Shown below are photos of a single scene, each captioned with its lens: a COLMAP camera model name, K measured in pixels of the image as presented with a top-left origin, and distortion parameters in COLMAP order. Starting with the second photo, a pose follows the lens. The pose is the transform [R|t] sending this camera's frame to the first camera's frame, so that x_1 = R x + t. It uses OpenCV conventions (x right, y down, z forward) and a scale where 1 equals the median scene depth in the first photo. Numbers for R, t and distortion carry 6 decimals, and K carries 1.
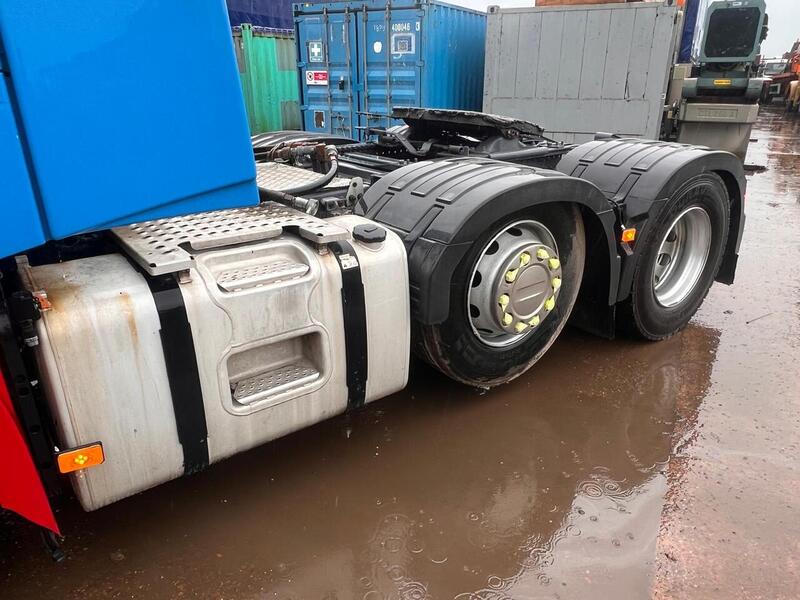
lens RADIAL K [[566.0, 0, 399.4], [0, 566.0, 302.9], [0, 0, 1]] dist [-0.001809, -0.002283]
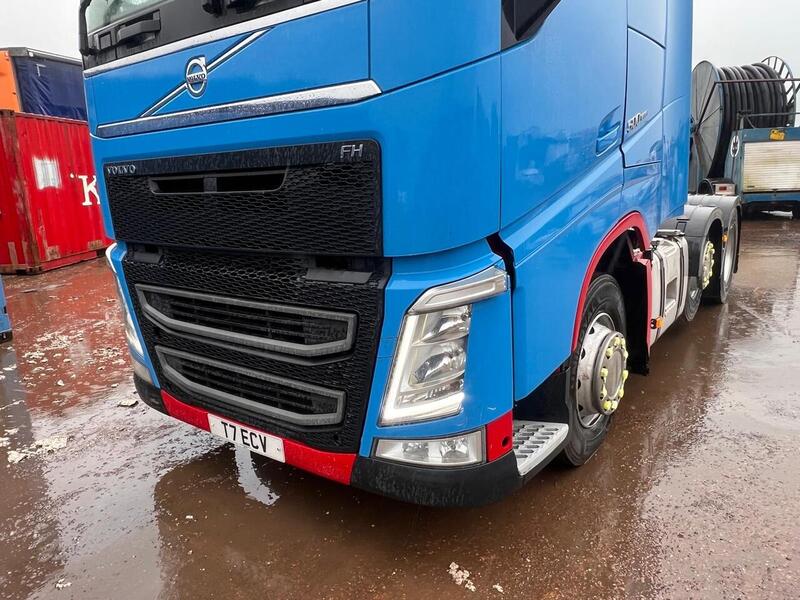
lens RADIAL K [[566.0, 0, 403.3], [0, 566.0, 306.4], [0, 0, 1]] dist [-0.001809, -0.002283]
pose [[0.956330, -0.104940, 0.272803, -1.495459], [0.143717, 0.981534, -0.126239, 0.241116], [-0.254518, 0.159932, 0.953752, -0.647447]]
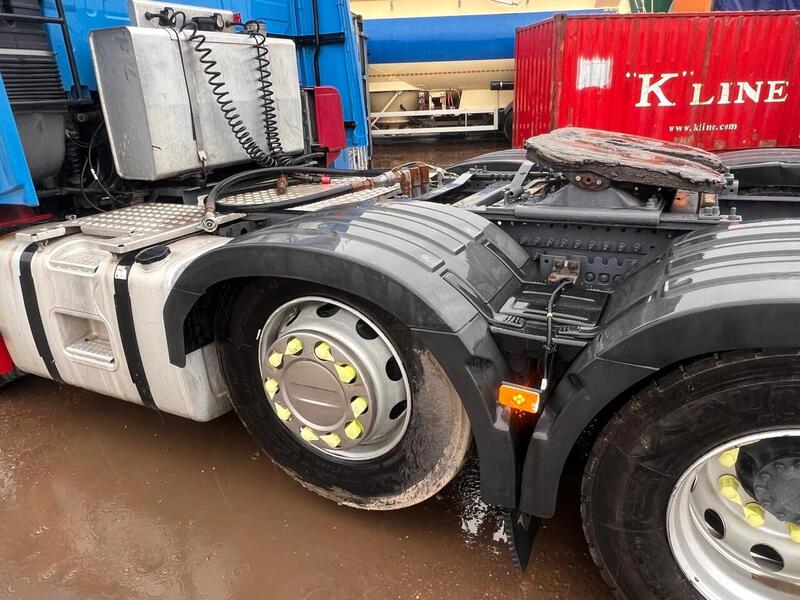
lens RADIAL K [[566.0, 0, 408.3], [0, 566.0, 305.6], [0, 0, 1]] dist [-0.001809, -0.002283]
pose [[0.448189, 0.299153, -0.842398, 0.981950], [-0.295348, 0.938980, 0.176314, -0.329929], [0.843739, 0.169778, 0.509195, 0.818476]]
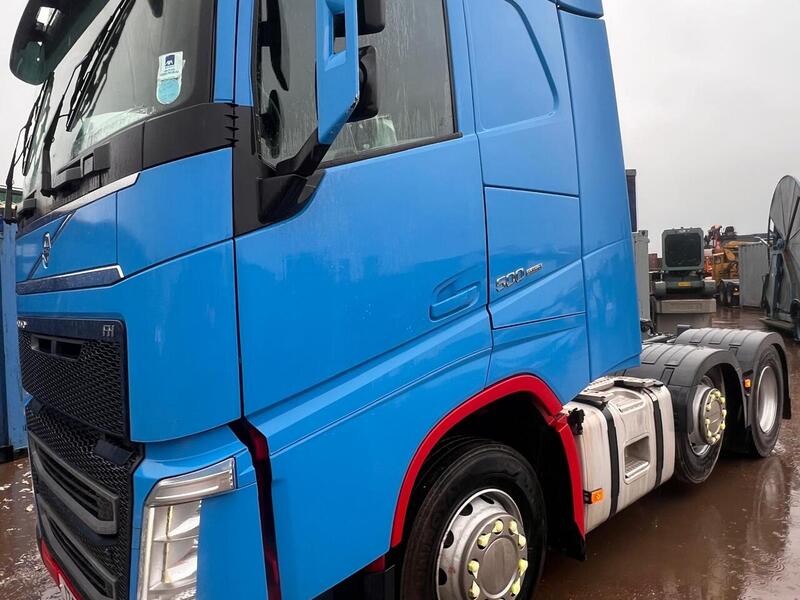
lens RADIAL K [[566.0, 0, 396.8], [0, 566.0, 302.8], [0, 0, 1]] dist [-0.001809, -0.002283]
pose [[0.993861, -0.045272, 0.100948, -0.976191], [0.076931, 0.938536, -0.336498, 0.173300], [-0.079509, 0.342199, 0.936258, -0.693934]]
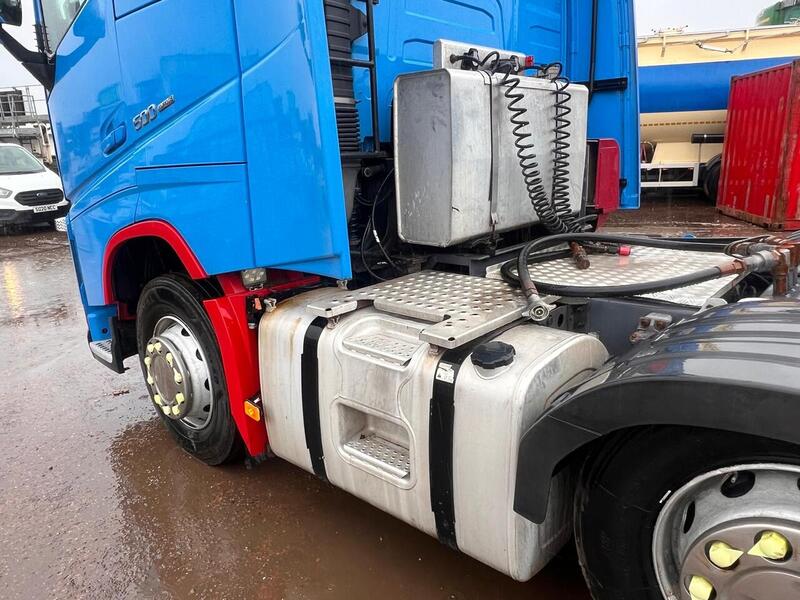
lens RADIAL K [[566.0, 0, 405.9], [0, 566.0, 305.2], [0, 0, 1]] dist [-0.001809, -0.002283]
pose [[0.207030, 0.251839, -0.945365, 0.596672], [-0.331524, 0.927189, 0.174395, -0.261711], [0.920451, 0.277306, 0.275446, 0.607792]]
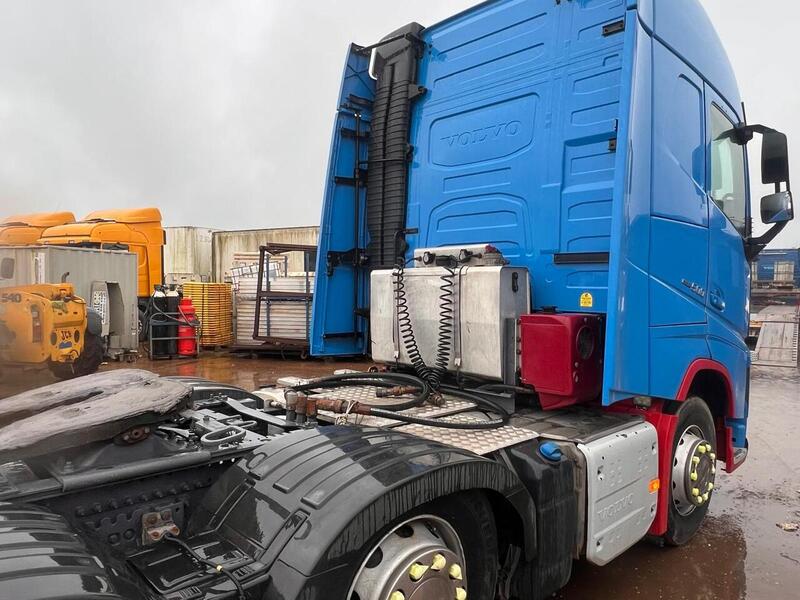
lens RADIAL K [[566.0, 0, 397.5], [0, 566.0, 297.6], [0, 0, 1]] dist [-0.001809, -0.002283]
pose [[-0.993062, -0.003169, -0.117549, -0.257877], [-0.048363, 0.922183, 0.383718, -1.128188], [0.107186, 0.386741, -0.915938, 2.579056]]
